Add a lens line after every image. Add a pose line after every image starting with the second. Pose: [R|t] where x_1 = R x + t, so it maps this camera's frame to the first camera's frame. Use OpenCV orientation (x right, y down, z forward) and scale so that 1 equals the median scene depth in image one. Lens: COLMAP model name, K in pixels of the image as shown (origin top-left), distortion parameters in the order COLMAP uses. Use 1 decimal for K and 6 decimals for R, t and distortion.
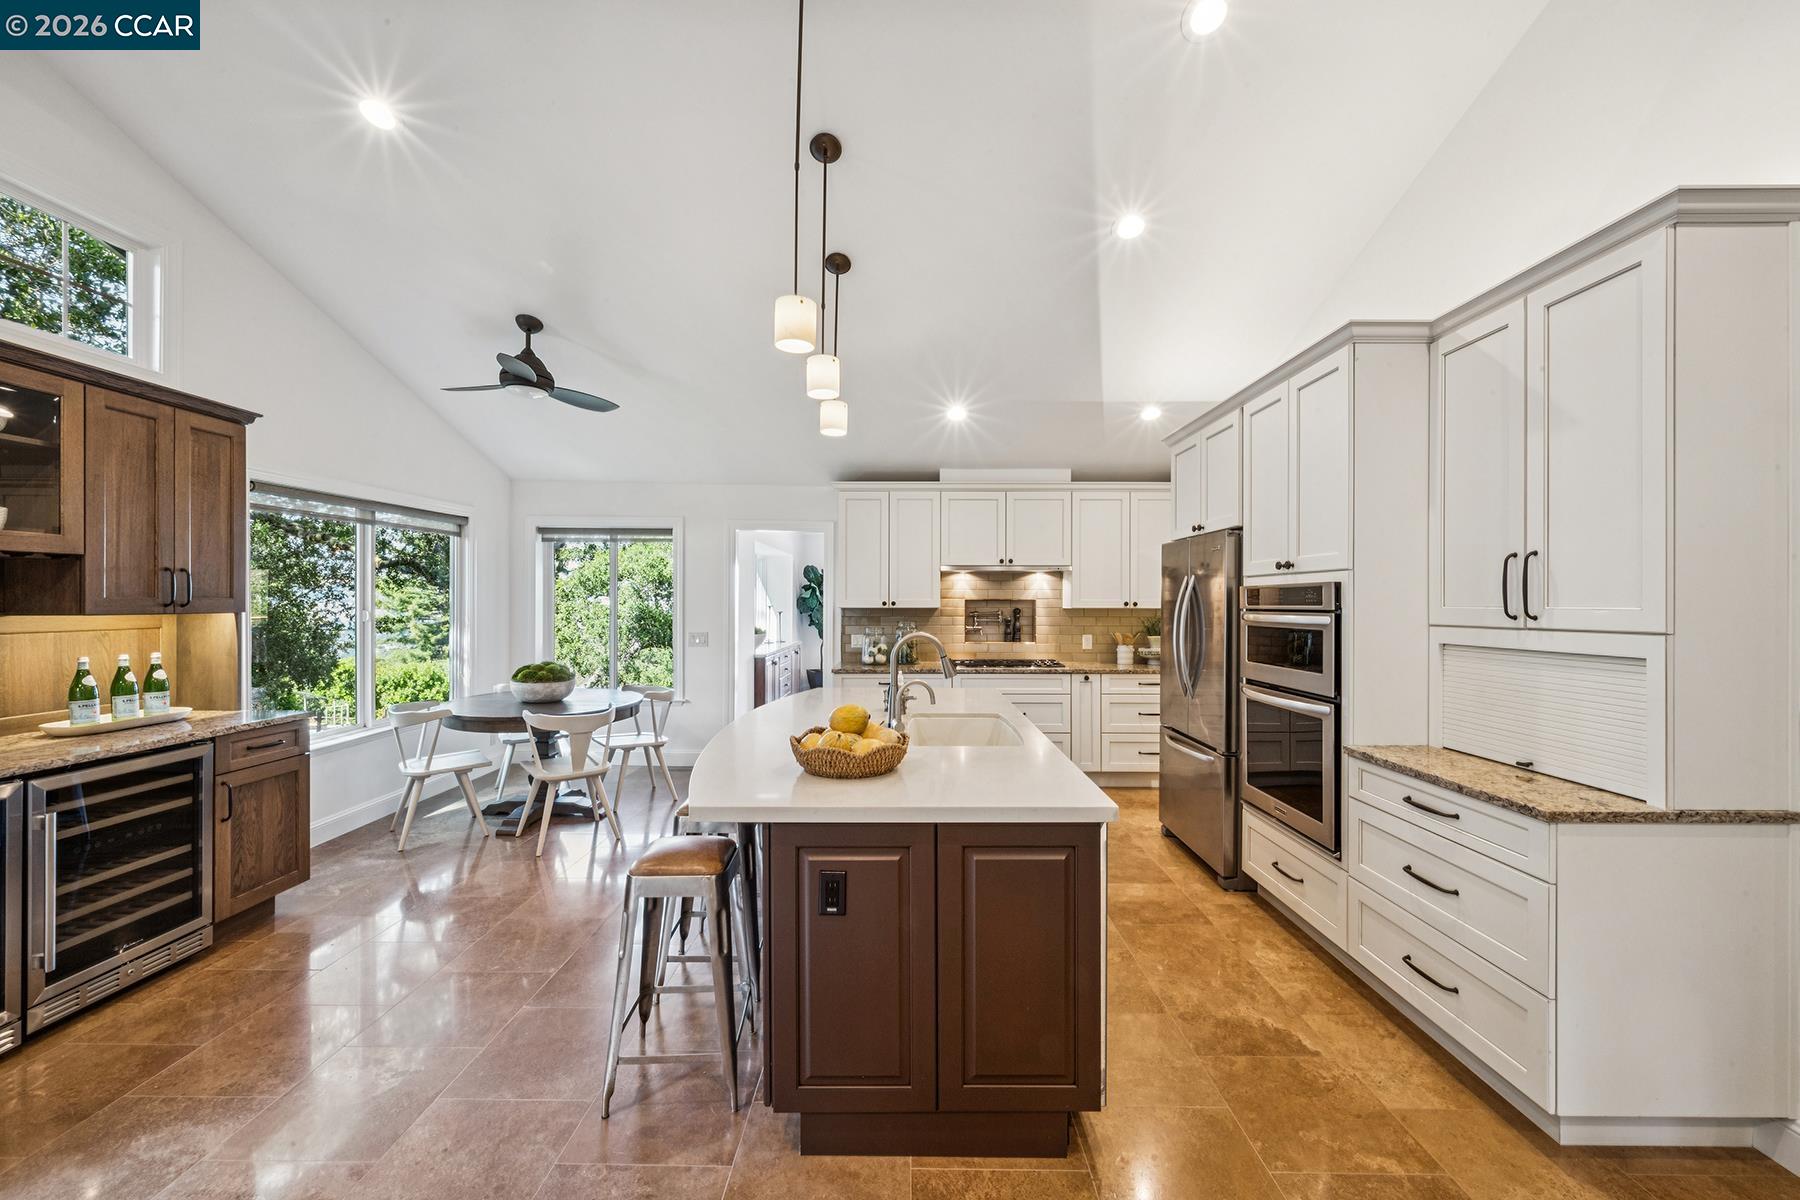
lens RADIAL K [[709.6, 0, 900.0], [0, 709.6, 600.0], [0, 0, 1]] dist [-0.000948, -0.000109]
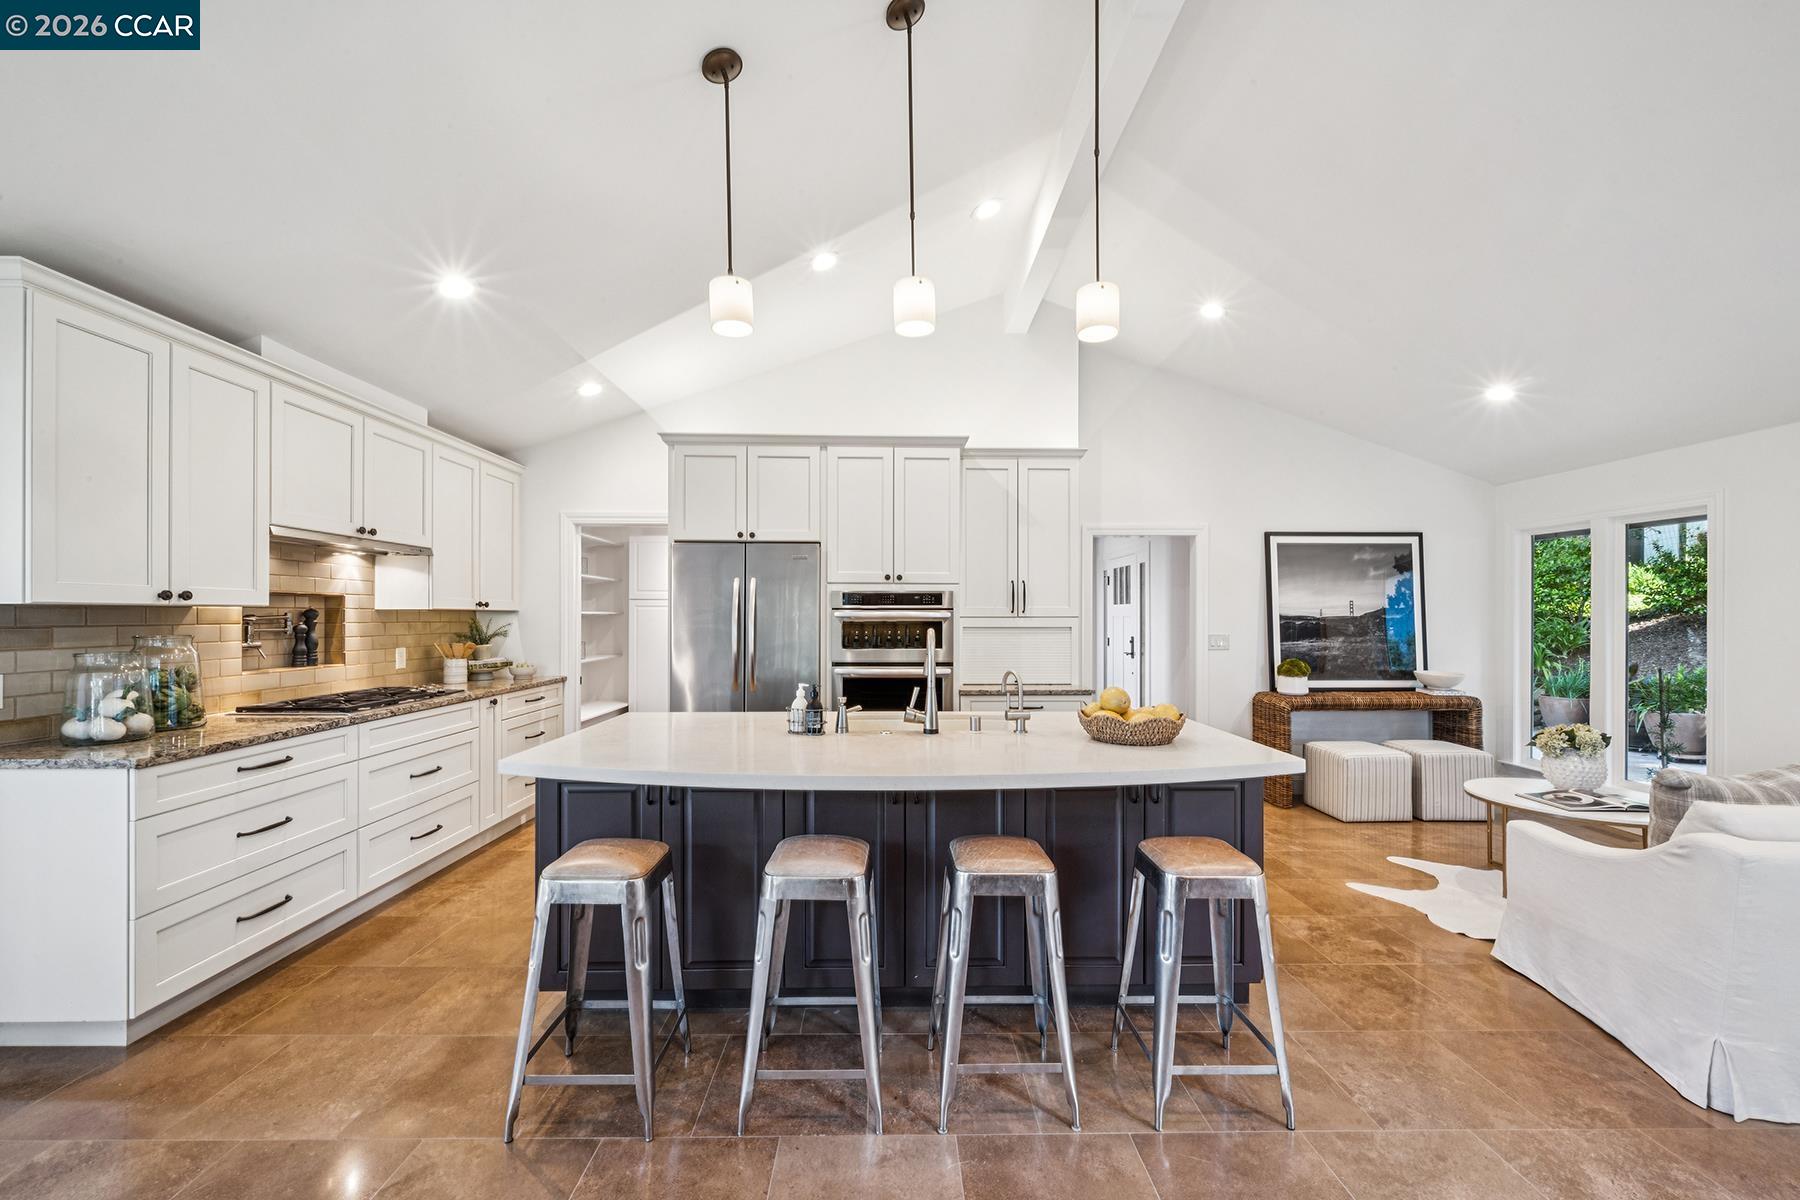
lens RADIAL K [[712.8, 0, 918.6], [0, 712.8, 613.0], [0, 0, 1]] dist [-0.001767, -0.000262]
pose [[-0.041907, 0.002363, 0.999119, -0.467786], [-0.005960, 0.999979, -0.002615, 0.014054], [-0.999104, -0.006065, -0.041892, 0.539549]]
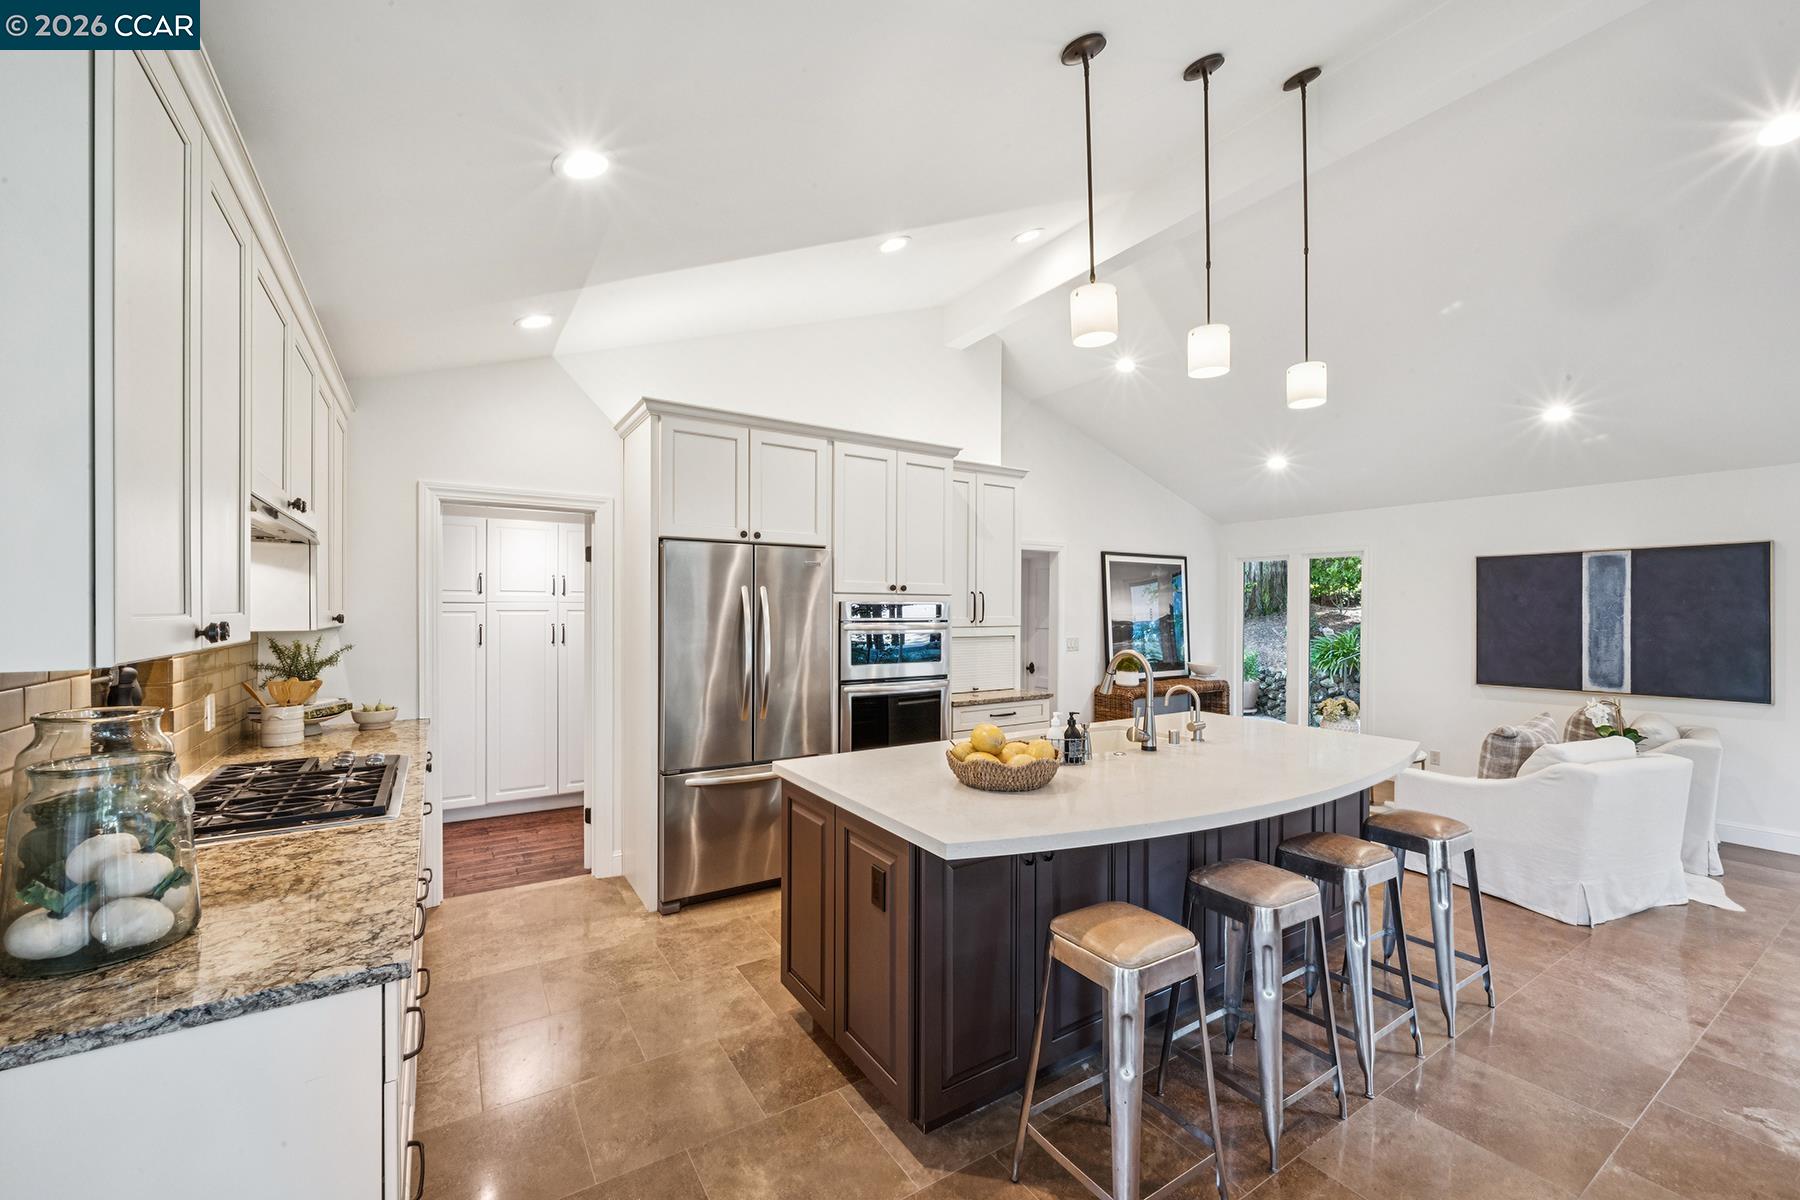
lens RADIAL K [[712.8, 0, 918.6], [0, 712.8, 613.0], [0, 0, 1]] dist [-0.001767, -0.000262]
pose [[-0.557302, -0.009961, 0.830250, -0.319611], [-0.008963, 0.999942, 0.005980, -0.004745], [-0.830262, -0.004109, -0.557359, 0.919984]]
